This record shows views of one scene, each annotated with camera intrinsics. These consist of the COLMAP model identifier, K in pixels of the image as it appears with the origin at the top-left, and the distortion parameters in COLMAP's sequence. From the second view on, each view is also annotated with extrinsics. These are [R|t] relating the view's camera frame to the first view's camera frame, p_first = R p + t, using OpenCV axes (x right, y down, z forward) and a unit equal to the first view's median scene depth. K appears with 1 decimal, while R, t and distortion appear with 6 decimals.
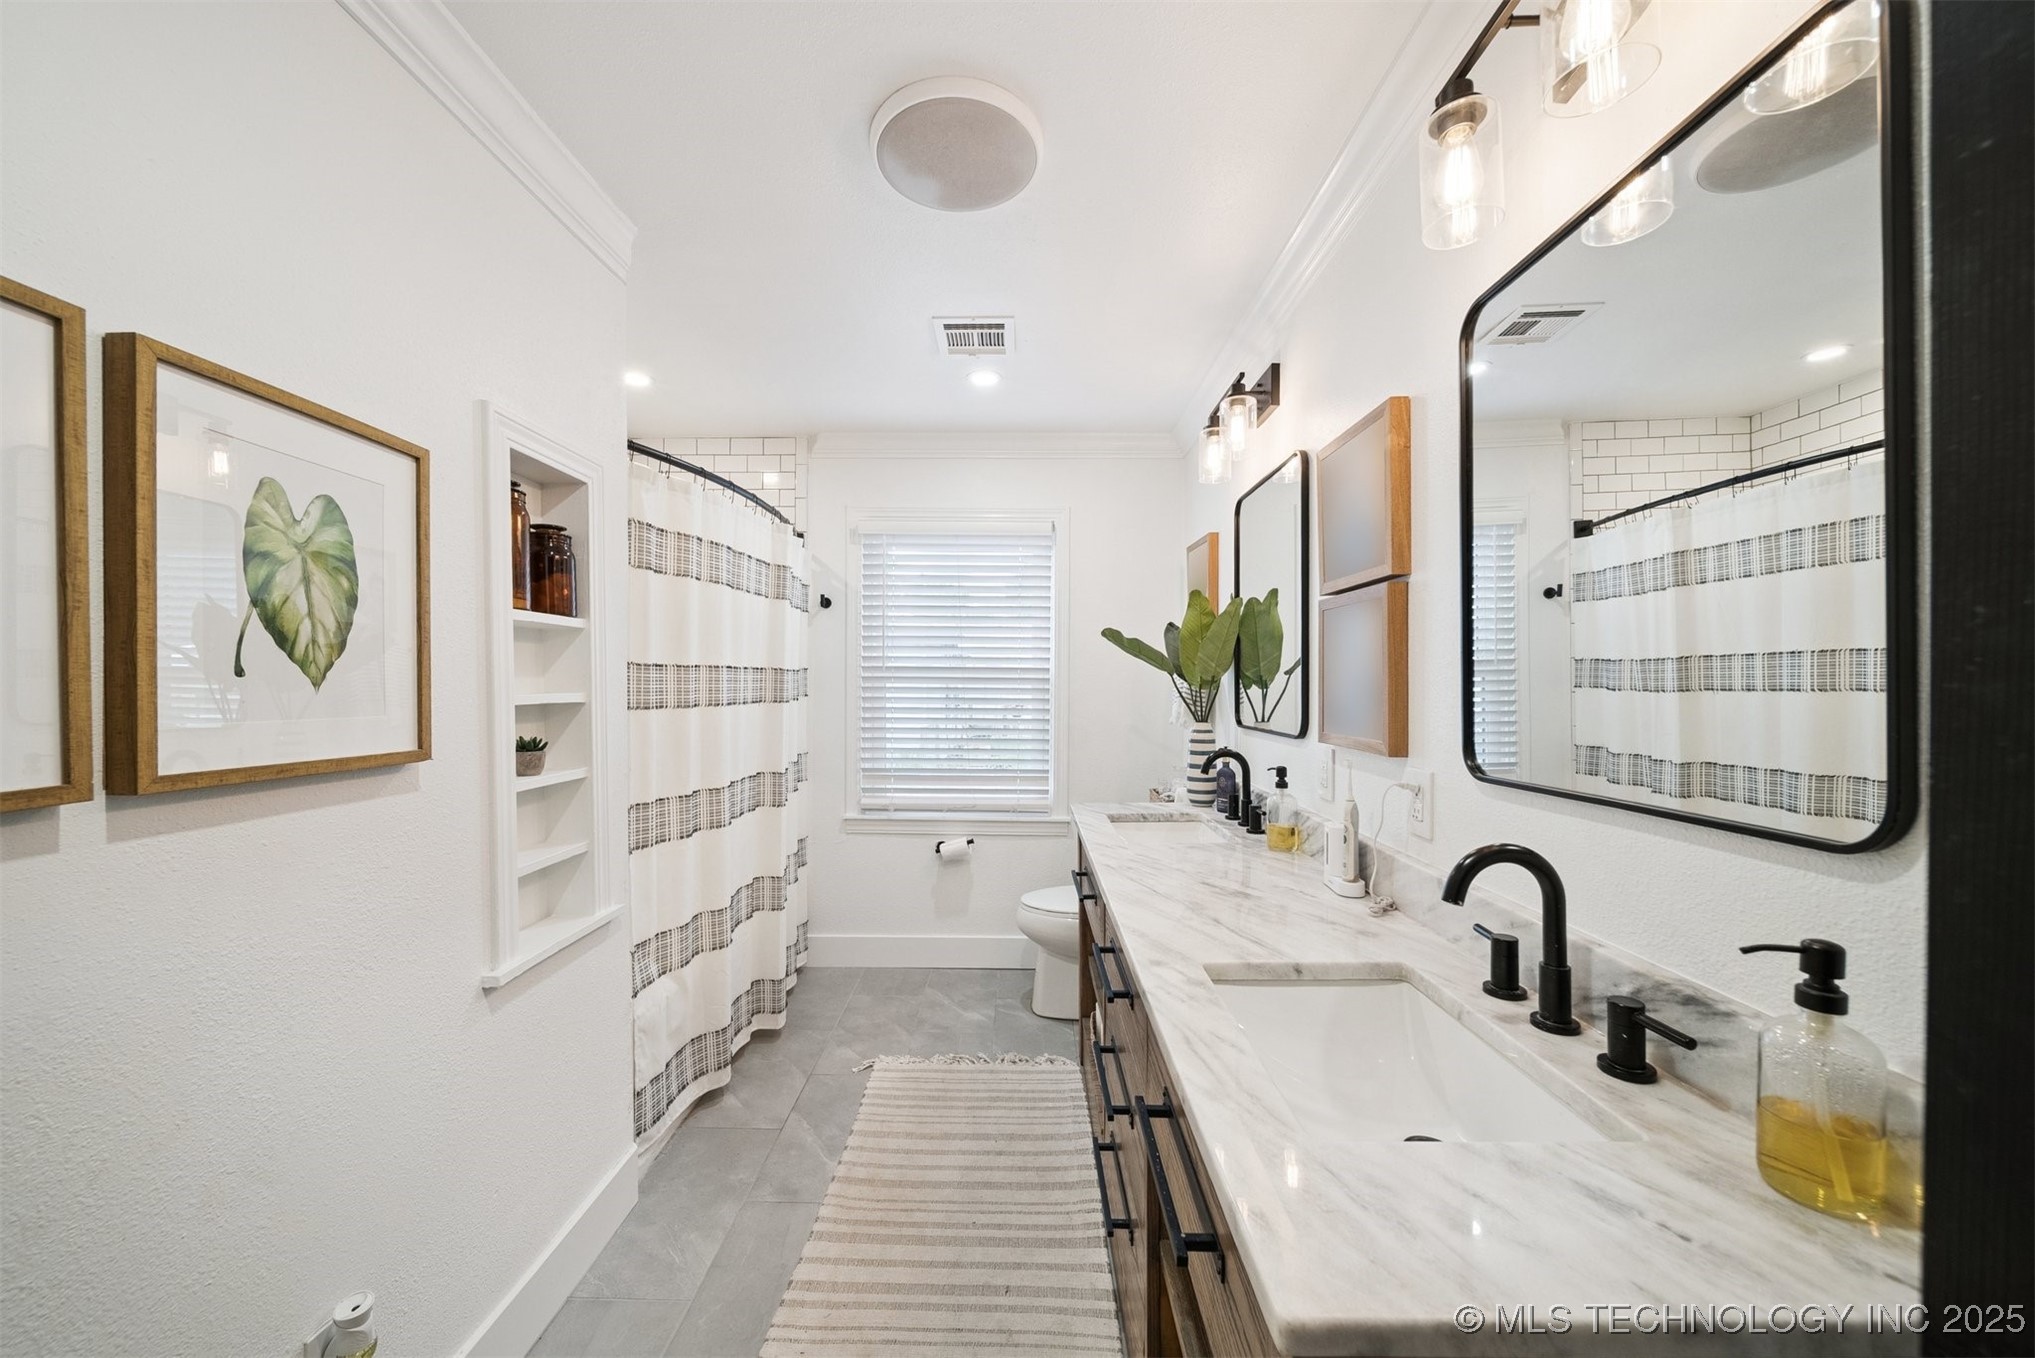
lens RADIAL K [[732.7, 0, 1012.5], [0, 732.7, 691.1], [0, 0, 1]] dist [0.001465, -0.001110]
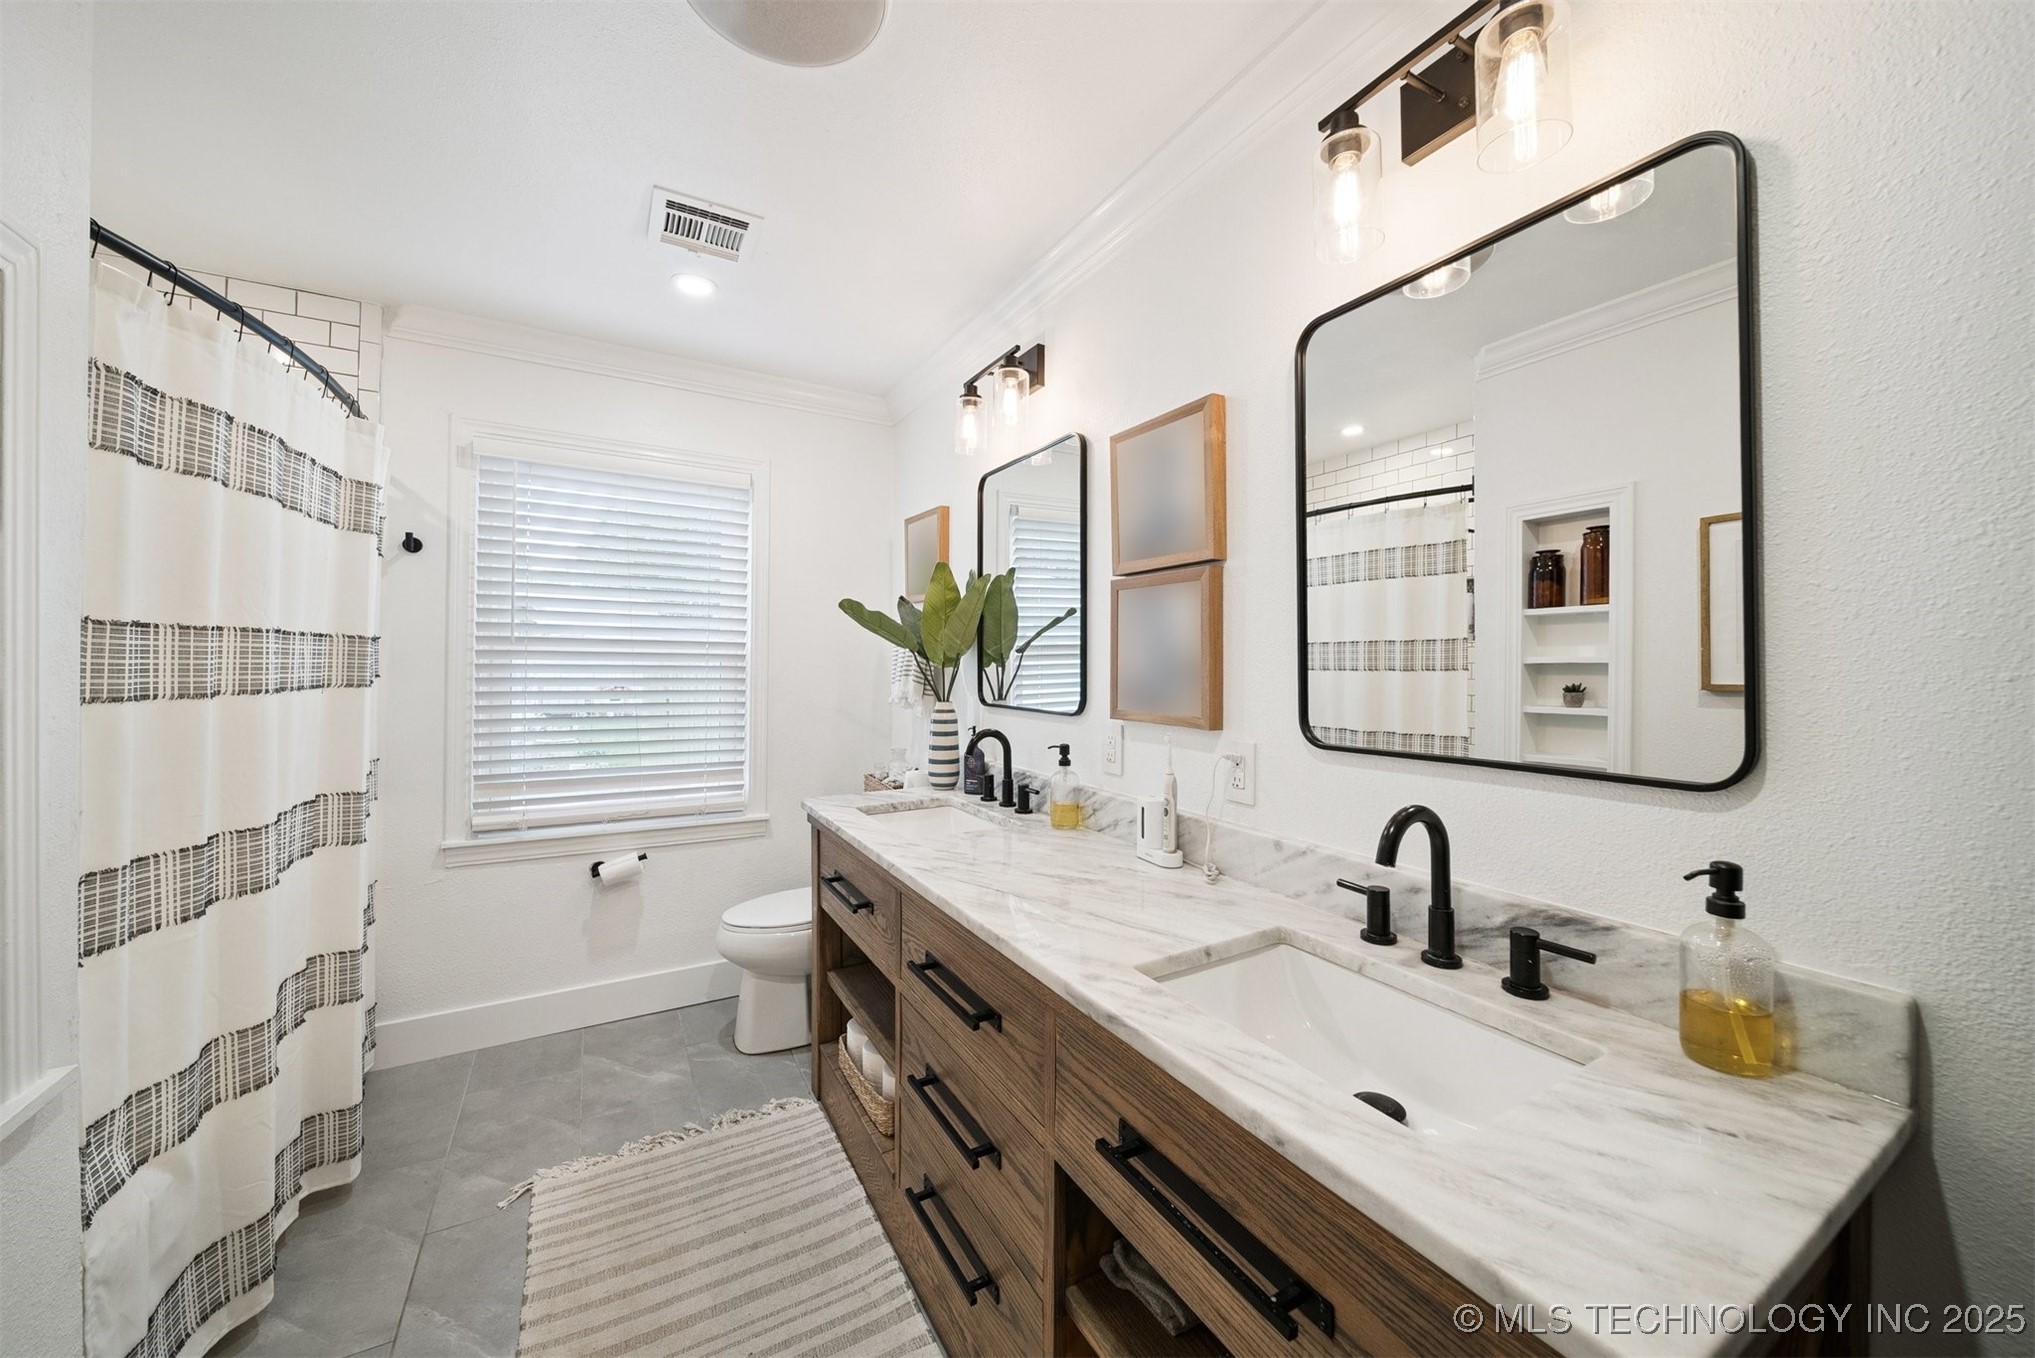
lens RADIAL K [[732.7, 0, 1019.2], [0, 732.7, 659.5], [0, 0, 1]] dist [0.001465, -0.001110]
pose [[0.860497, 0.006021, 0.509420, -0.175180], [0.001394, 0.999899, -0.014172, 0.001164], [-0.509453, 0.012905, 0.860401, 0.150433]]
